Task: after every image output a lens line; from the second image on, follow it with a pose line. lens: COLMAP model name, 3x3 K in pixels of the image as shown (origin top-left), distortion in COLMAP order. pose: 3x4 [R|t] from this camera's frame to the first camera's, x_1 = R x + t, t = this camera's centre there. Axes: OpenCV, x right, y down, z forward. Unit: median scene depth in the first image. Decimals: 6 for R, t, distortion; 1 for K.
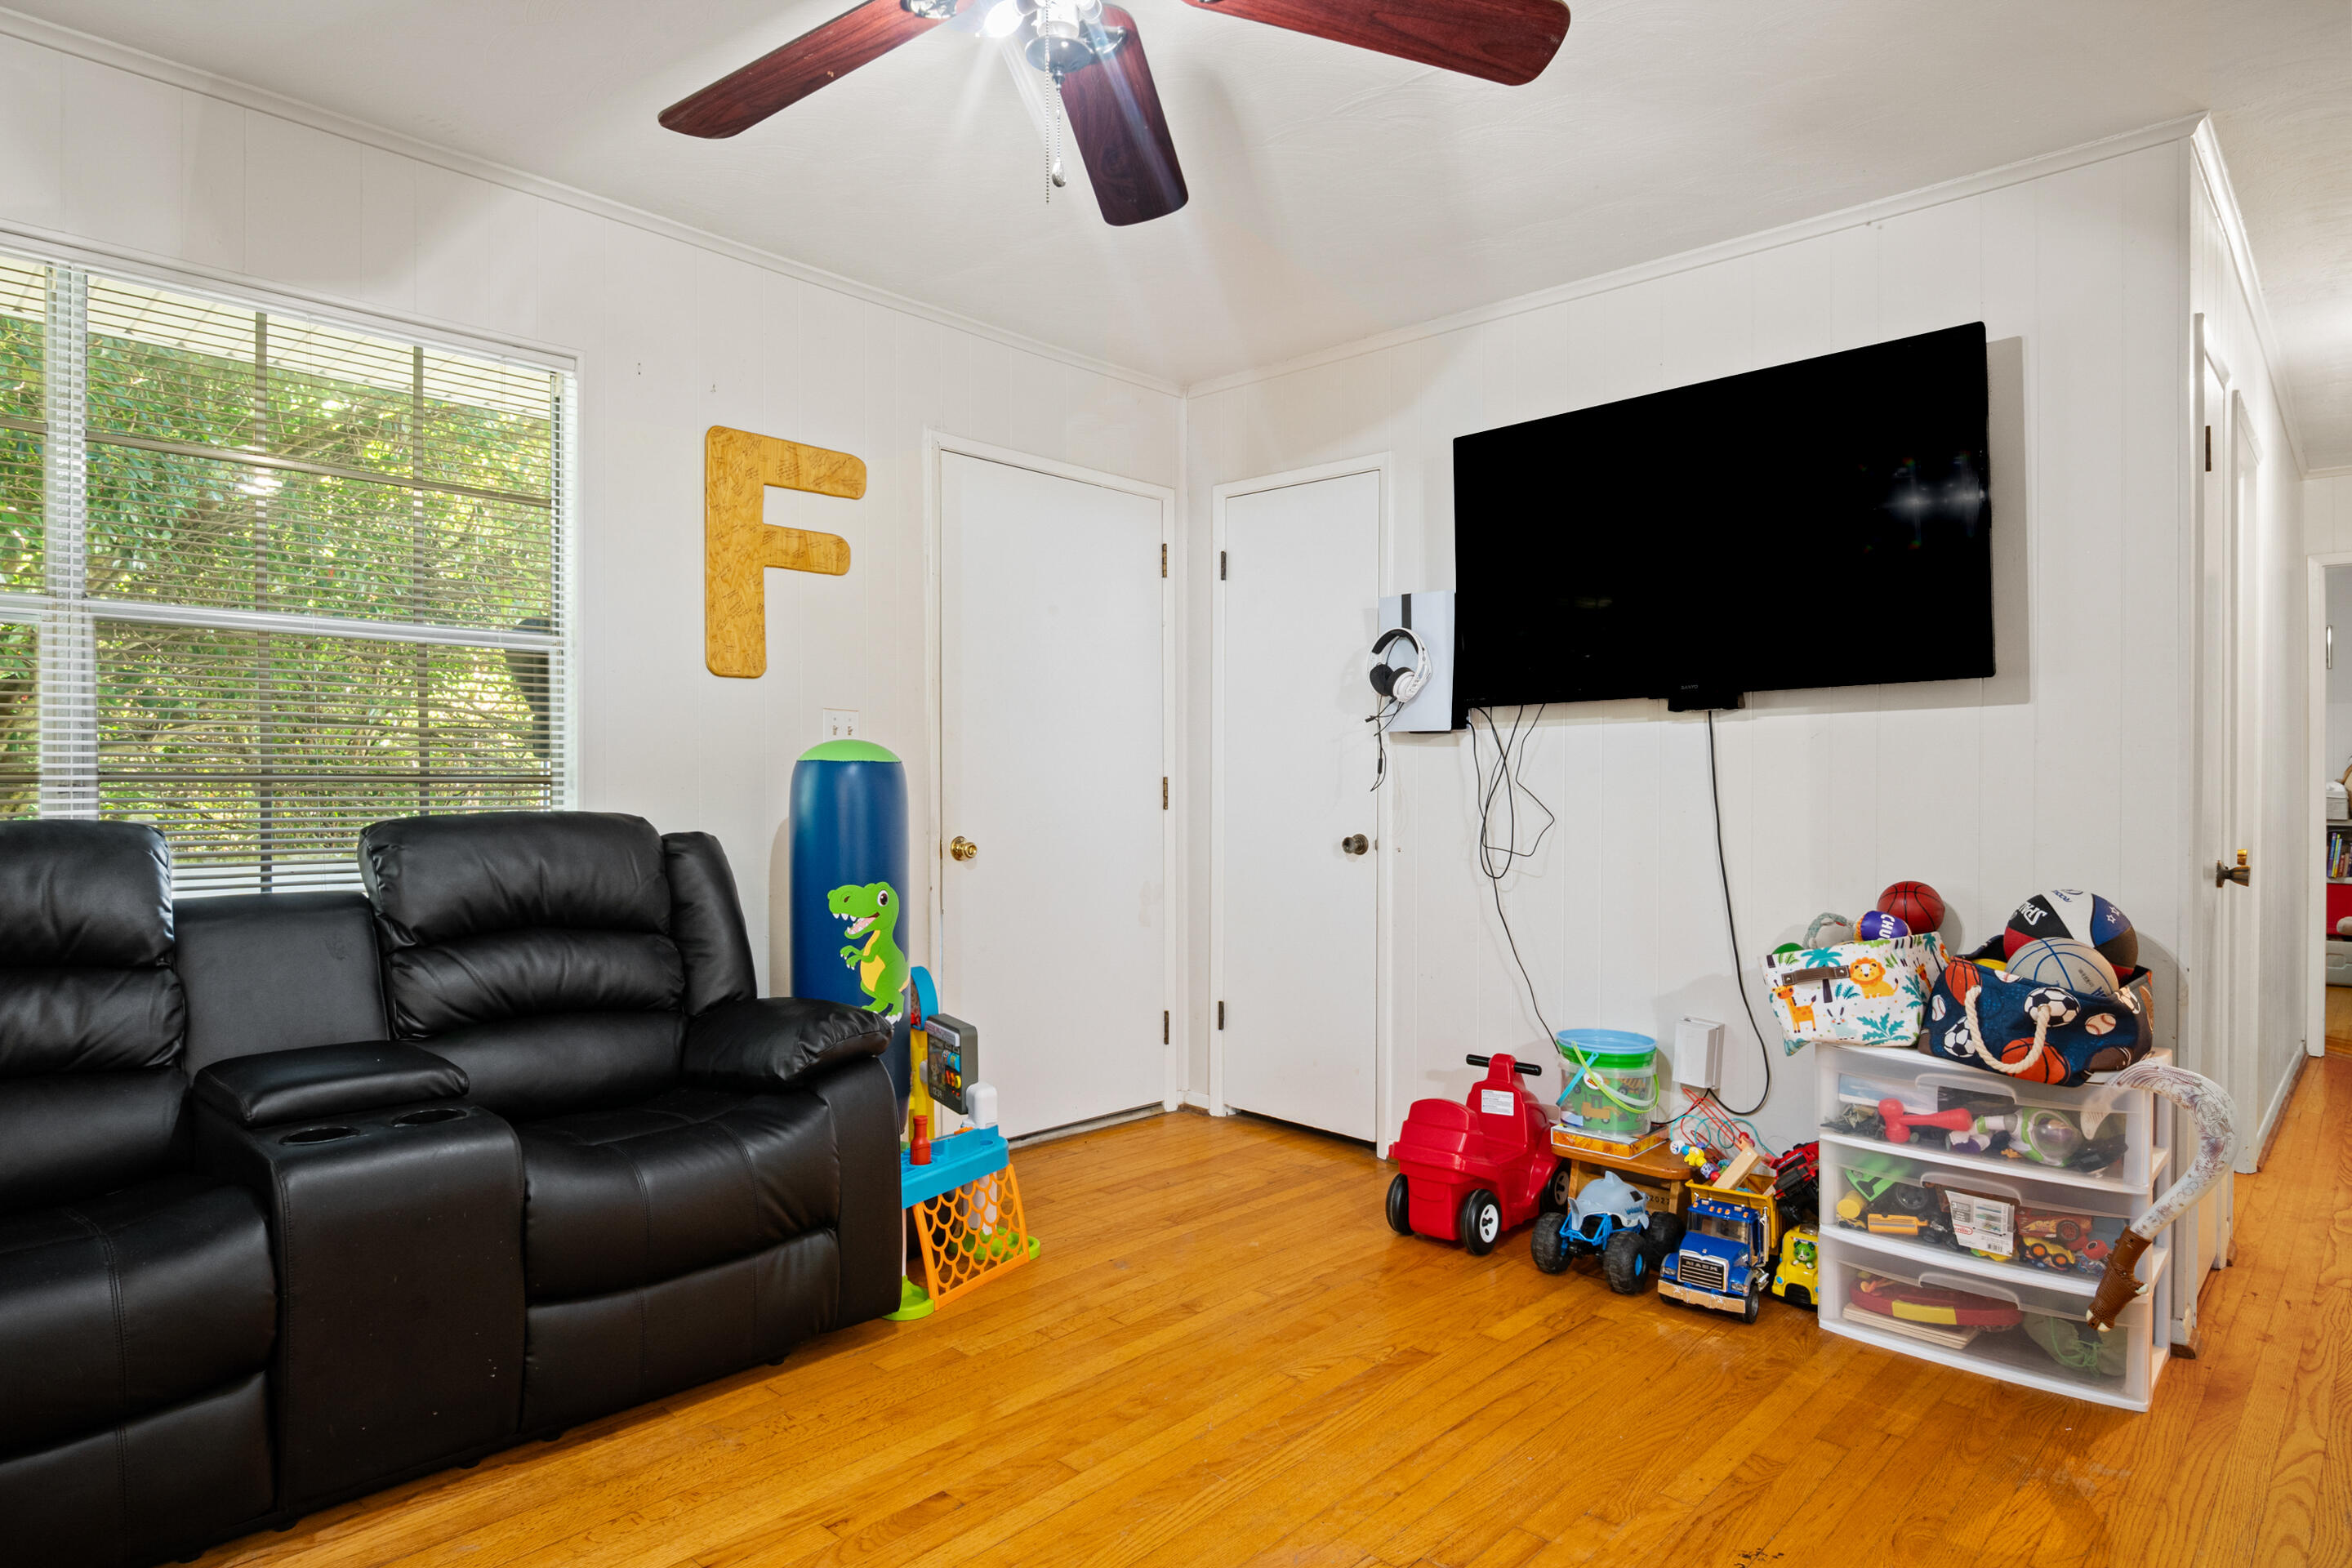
lens RADIAL K [[1326.6, 0, 1169.7], [0, 1326.6, 780.0], [0, 0, 1]] dist [-0.002375, -0.008003]
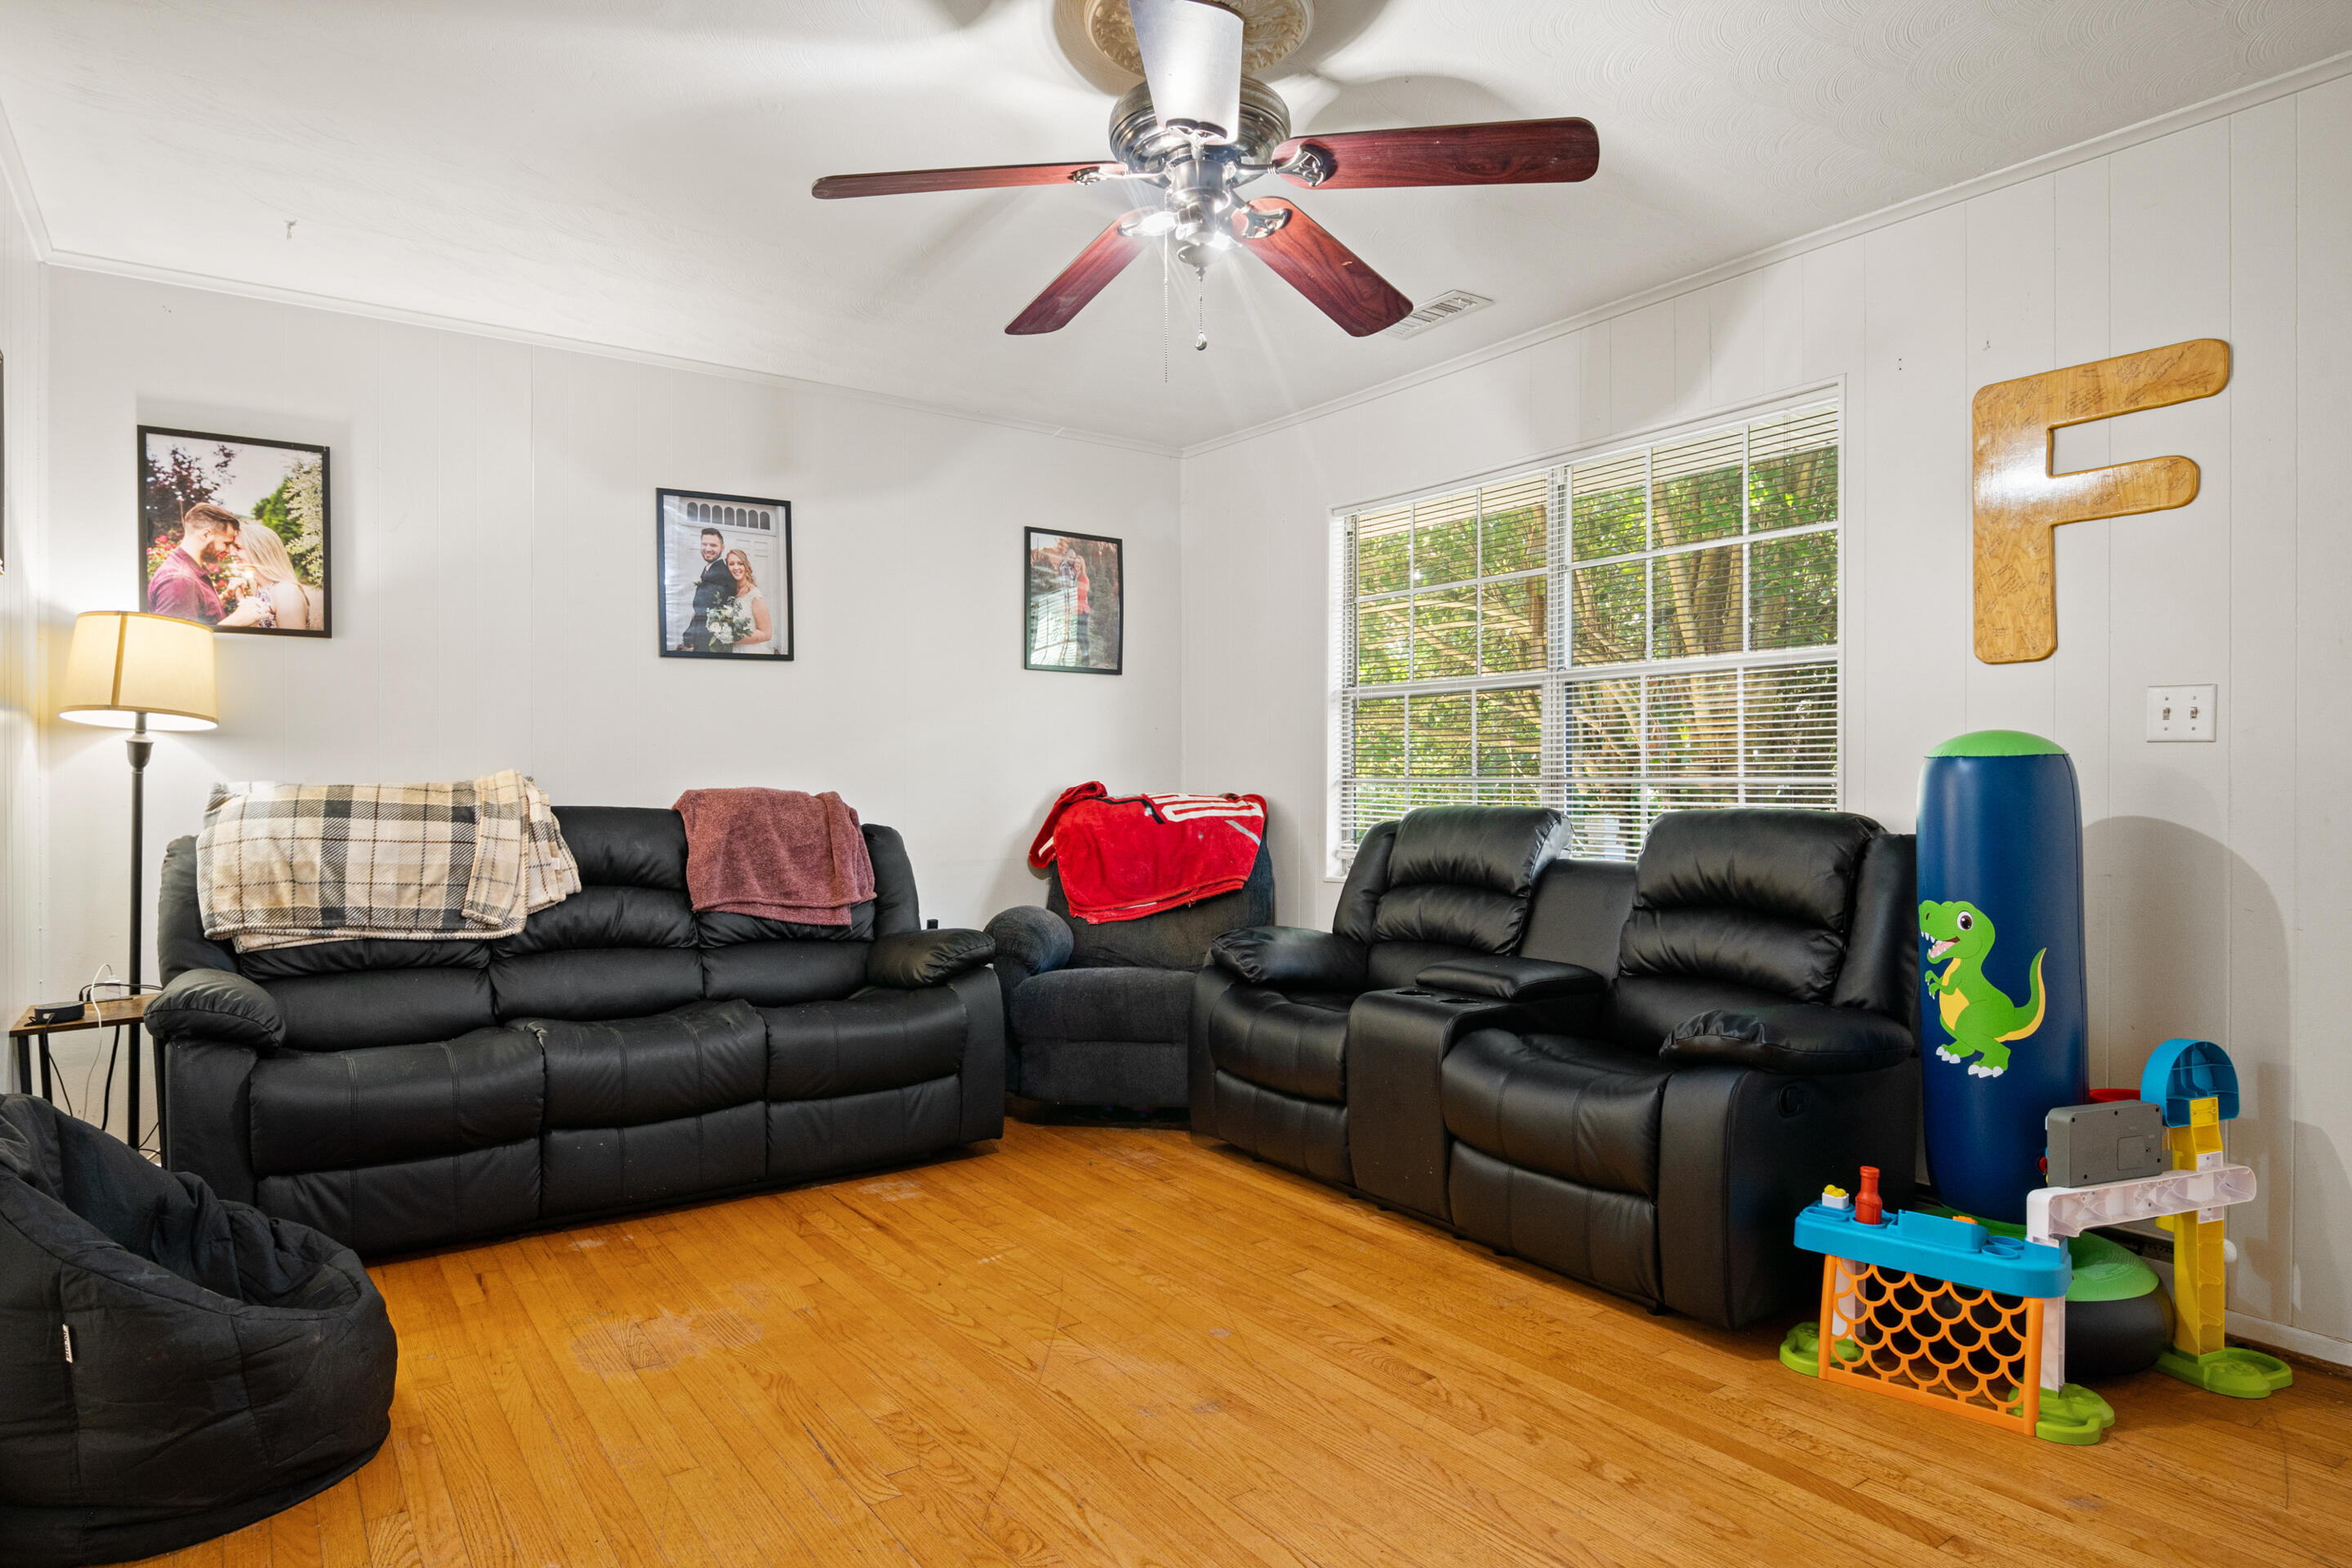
lens RADIAL K [[1326.6, 0, 1112.0], [0, 1326.6, 777.0], [0, 0, 1]] dist [-0.002375, -0.008003]
pose [[-0.228731, -0.005671, -0.973473, 0.749399], [0.004764, 0.999965, -0.006945, 0.002033], [0.973478, -0.006226, -0.228696, 0.701573]]
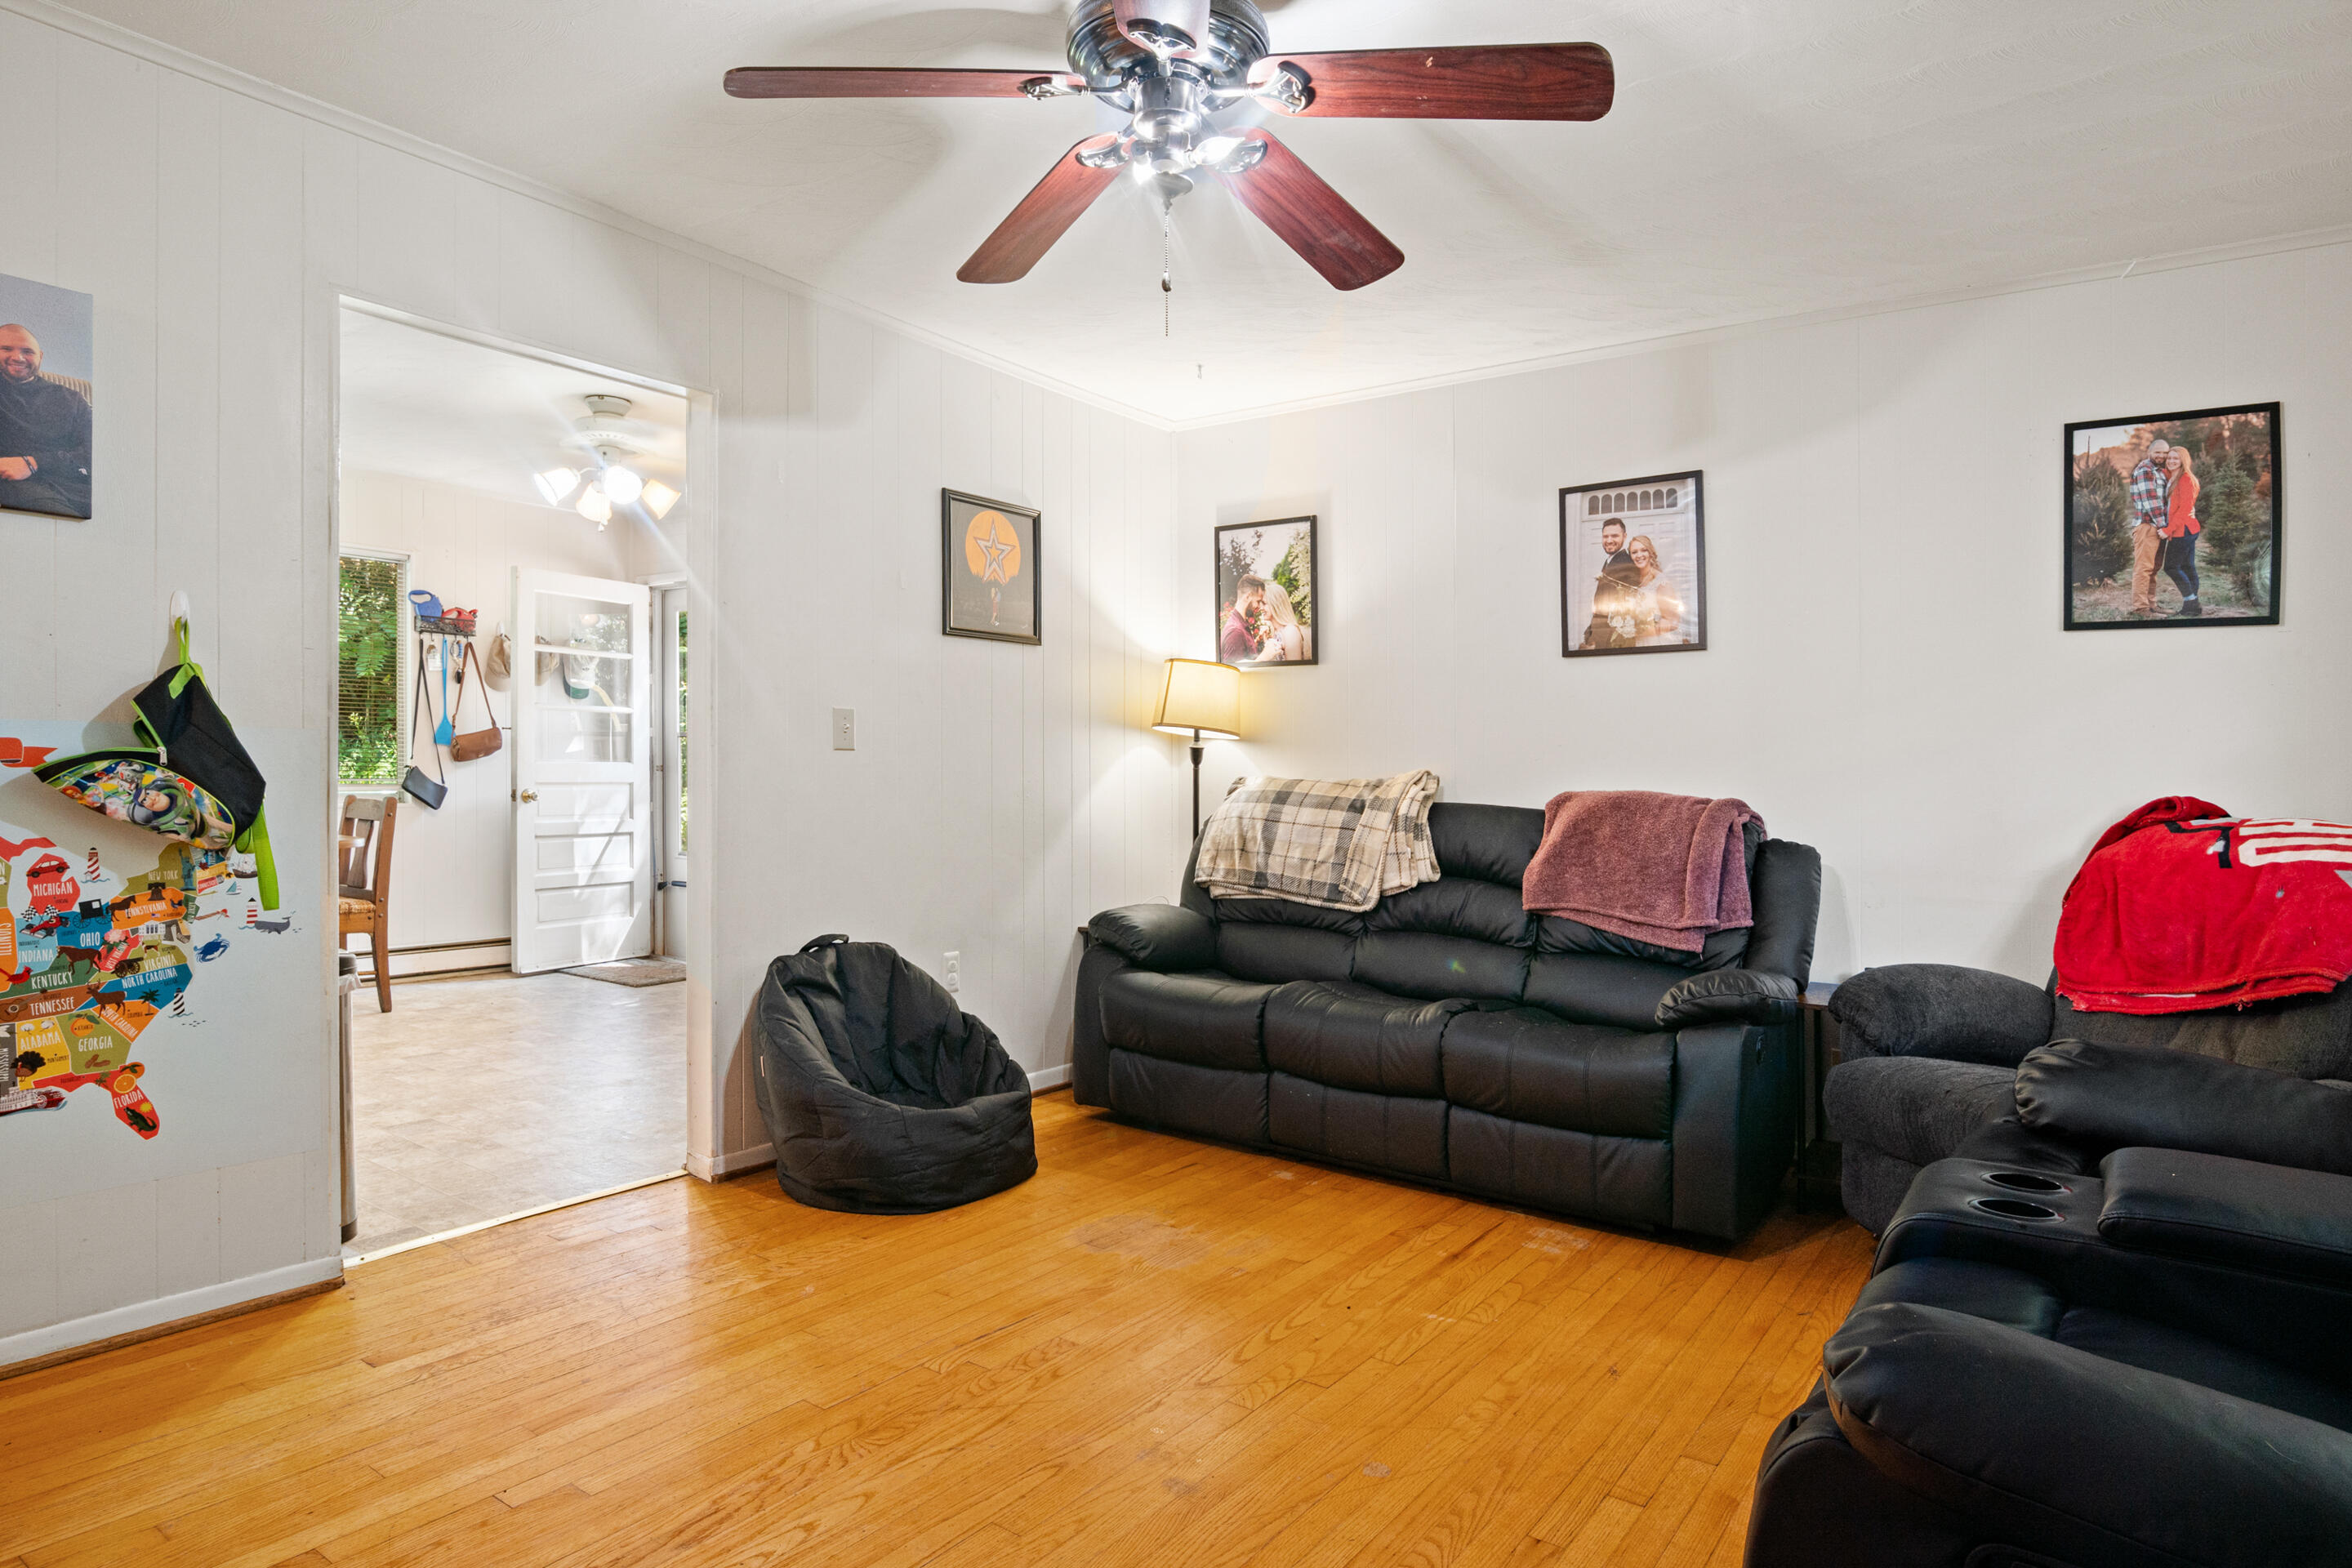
lens RADIAL K [[1326.6, 0, 1171.3], [0, 1326.6, 784.3], [0, 0, 1]] dist [-0.002375, -0.008003]
pose [[-0.993702, -0.022904, -0.109687, 0.035661], [-0.023392, 0.999721, 0.003167, 0.001640], [0.109584, 0.005713, -0.993961, 1.278170]]
